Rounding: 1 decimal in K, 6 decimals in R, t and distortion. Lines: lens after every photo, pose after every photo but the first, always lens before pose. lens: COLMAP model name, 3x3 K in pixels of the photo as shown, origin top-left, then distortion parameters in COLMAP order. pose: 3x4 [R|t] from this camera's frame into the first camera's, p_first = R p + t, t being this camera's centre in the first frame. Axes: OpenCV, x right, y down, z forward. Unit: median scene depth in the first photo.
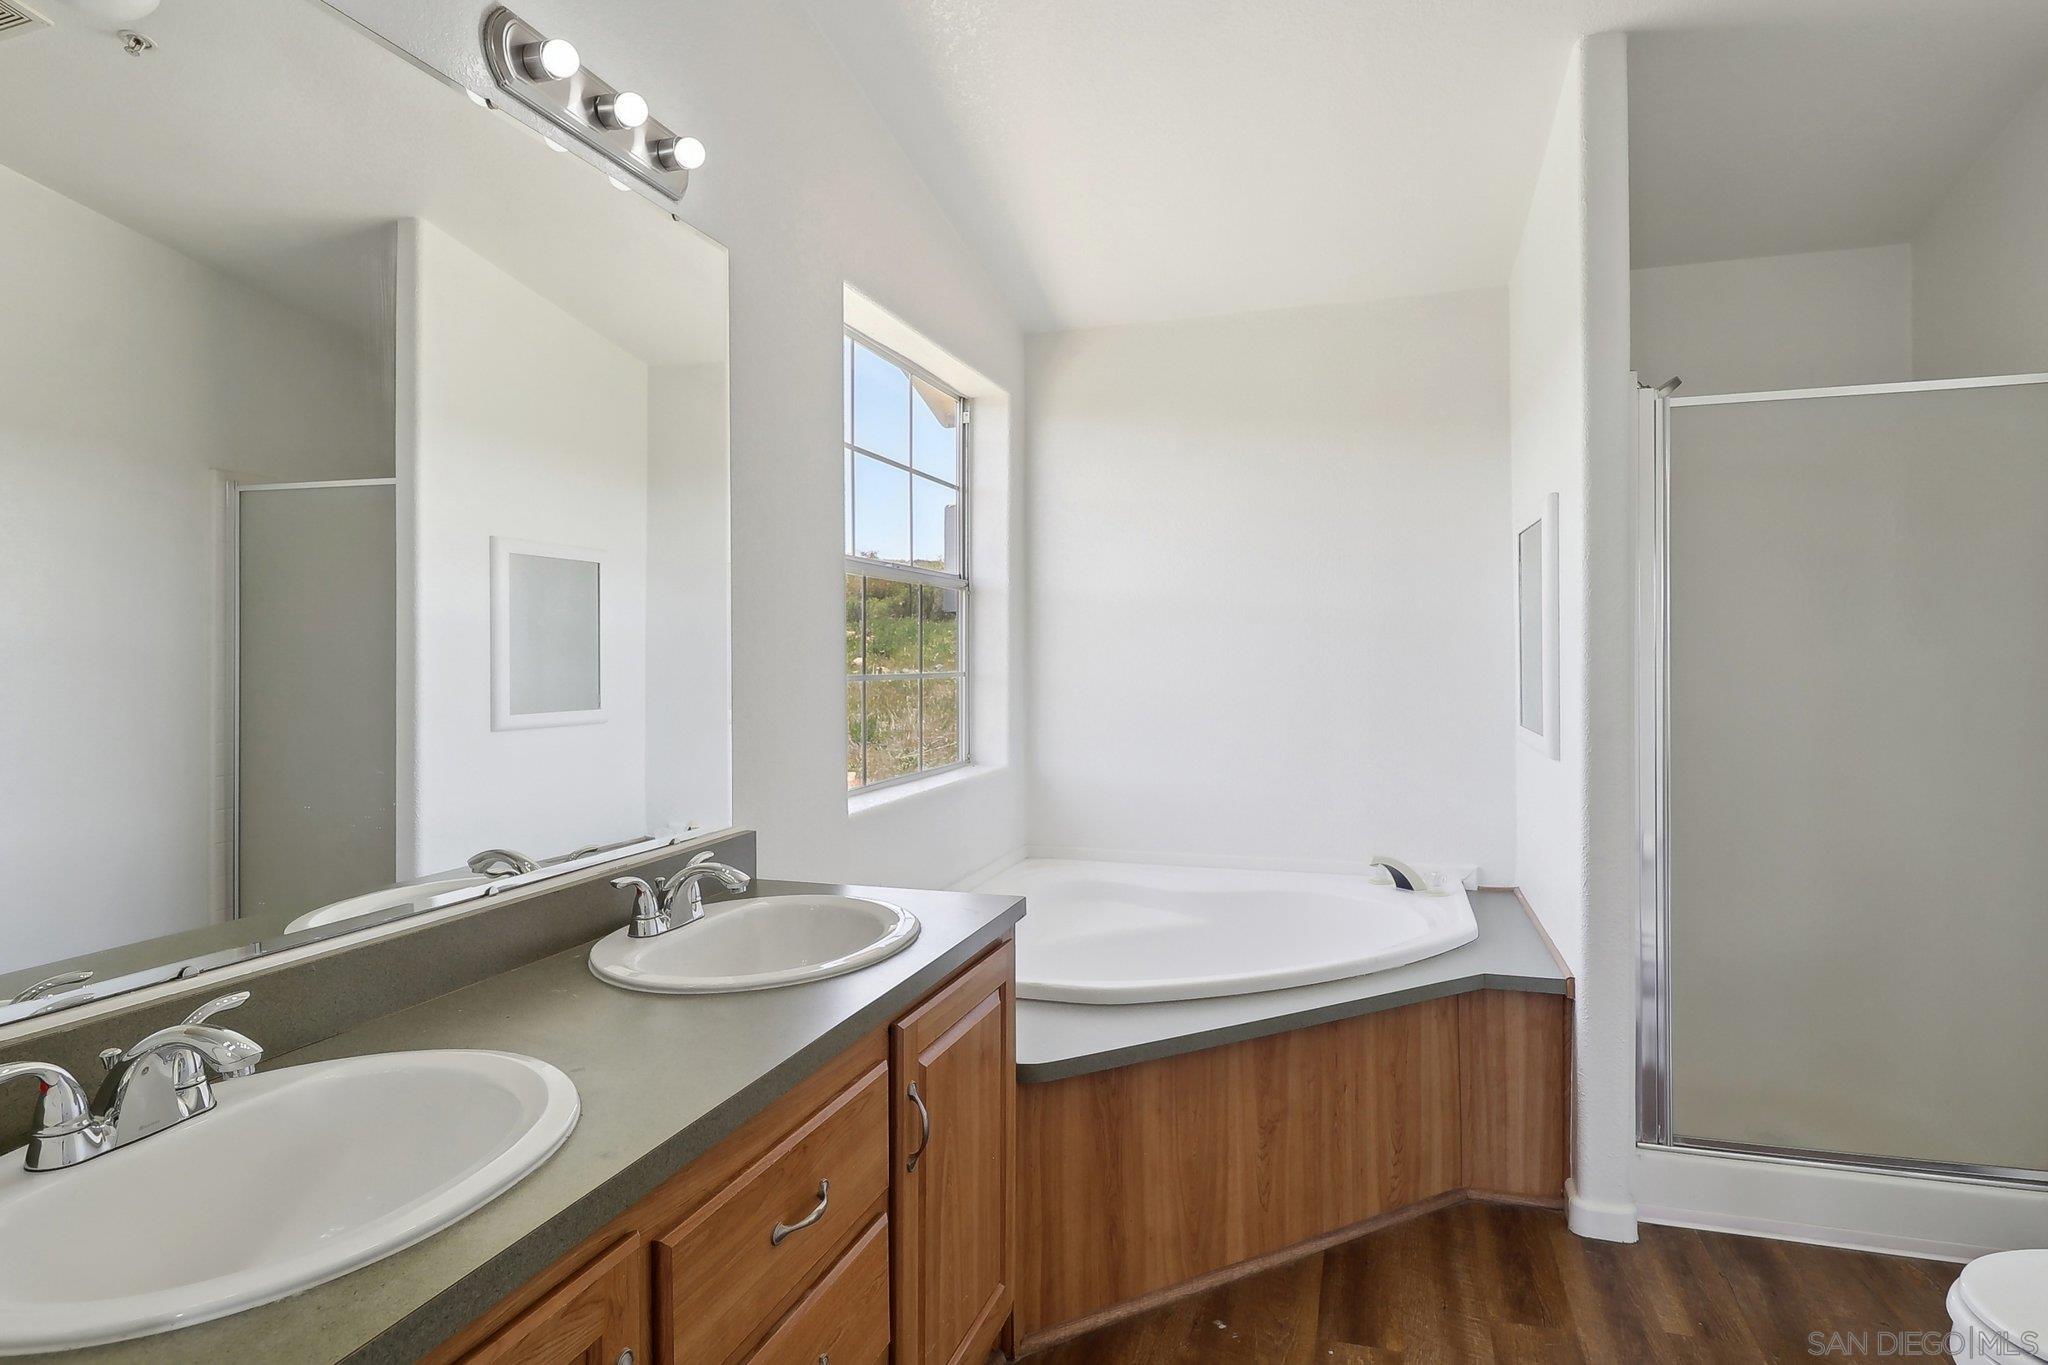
lens RADIAL K [[1131.8, 0, 1025.6], [0, 1131.8, 595.6], [0, 0, 1]] dist [-0.002000, -0.001734]
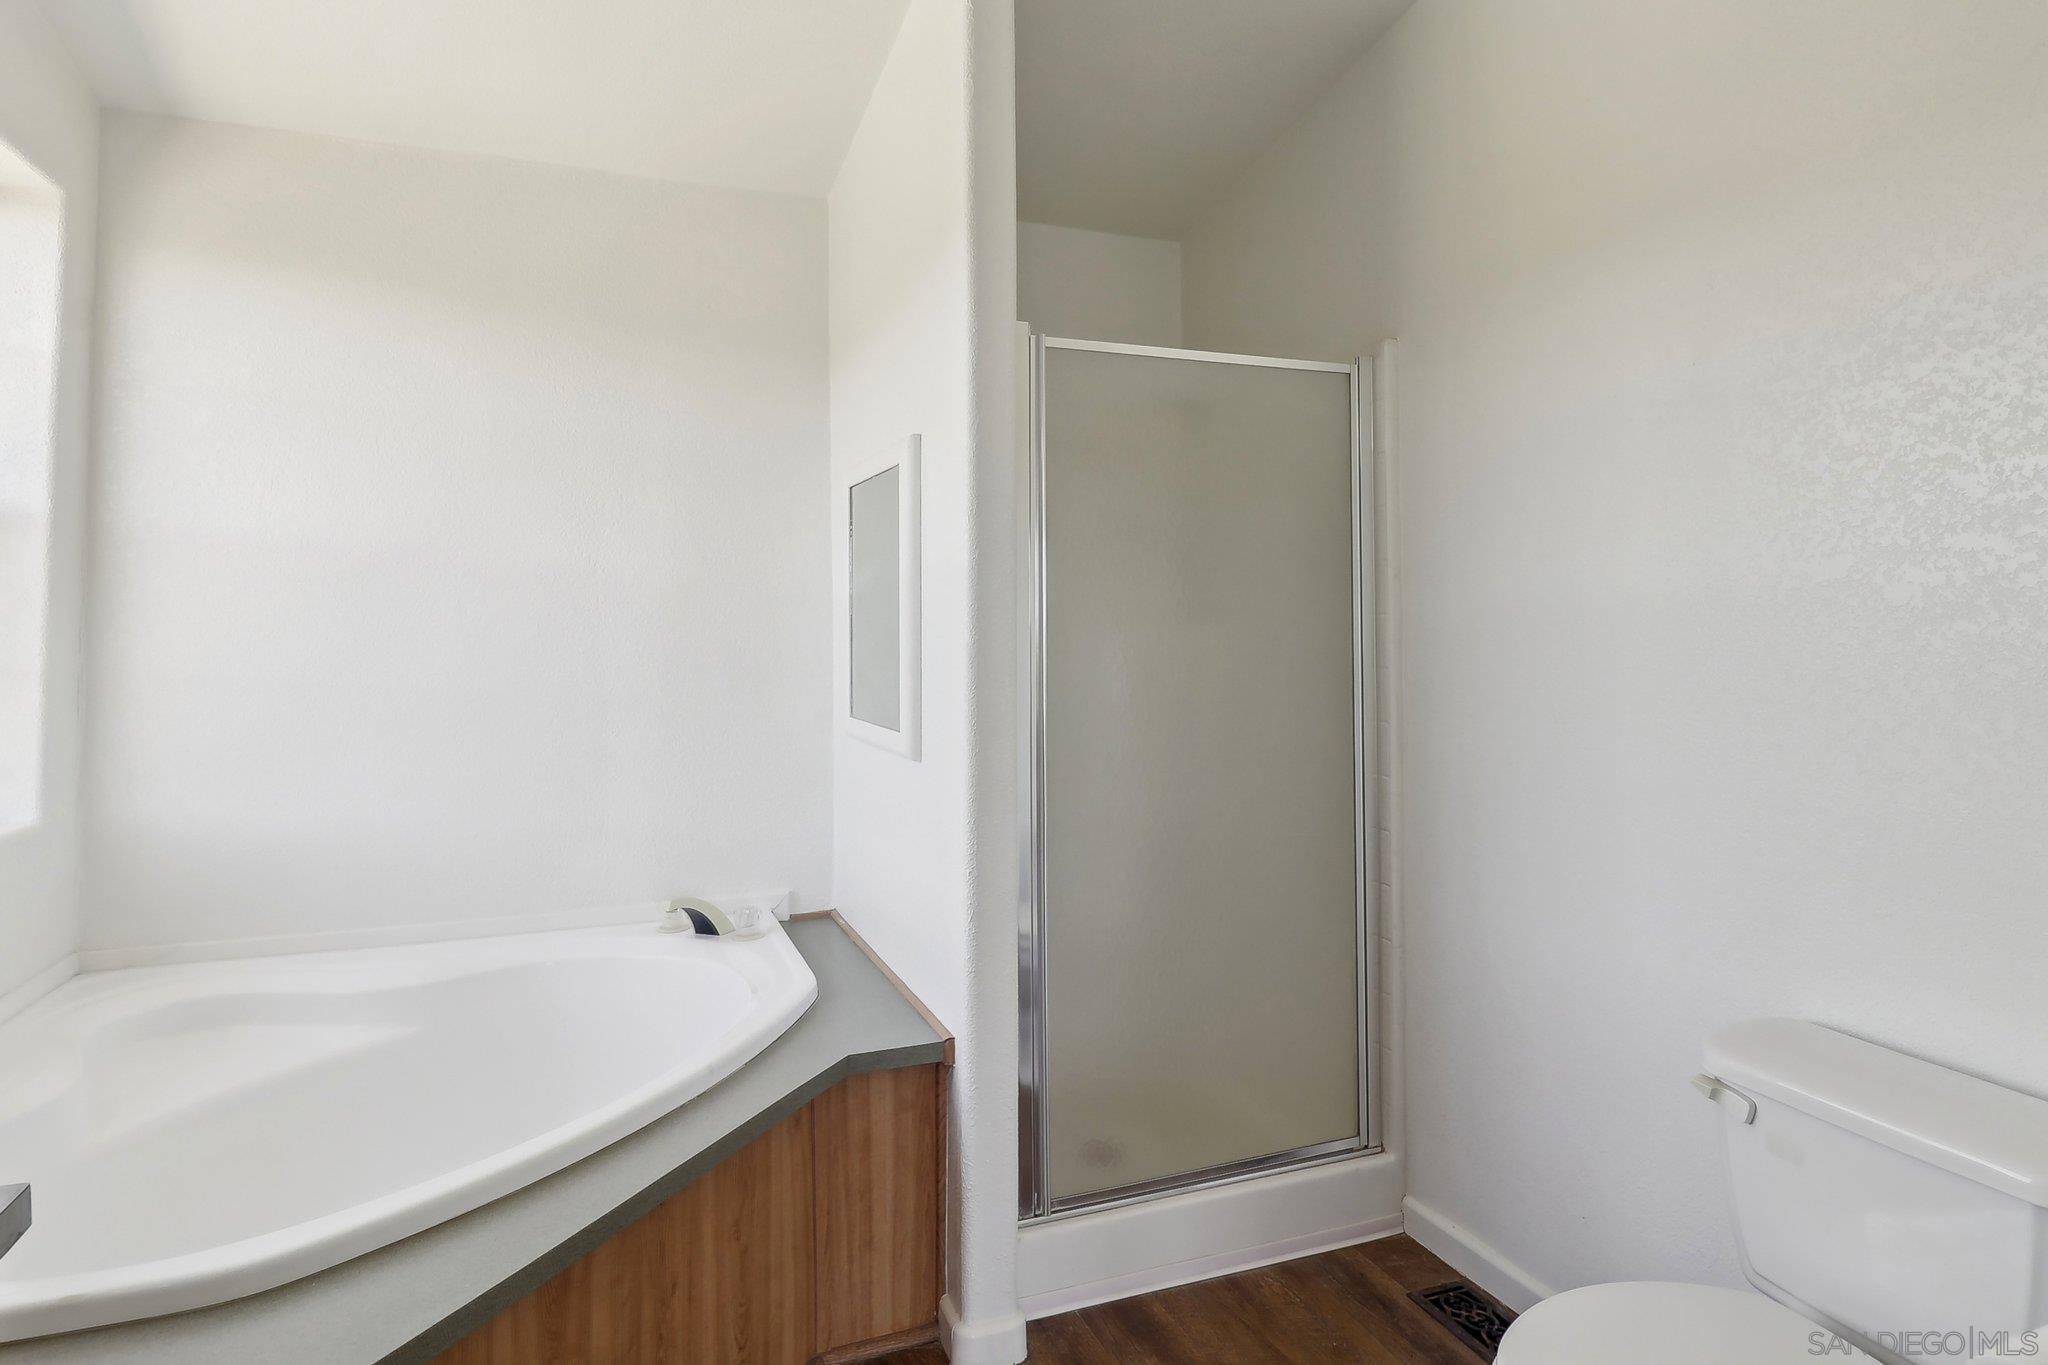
lens RADIAL K [[1131.8, 0, 1025.6], [0, 1131.8, 595.6], [0, 0, 1]] dist [-0.002000, -0.001734]
pose [[0.778011, 0.021074, 0.627897, 0.019413], [-0.032963, 0.999430, 0.007300, 0.020102], [-0.627385, -0.026377, 0.778262, 0.353809]]
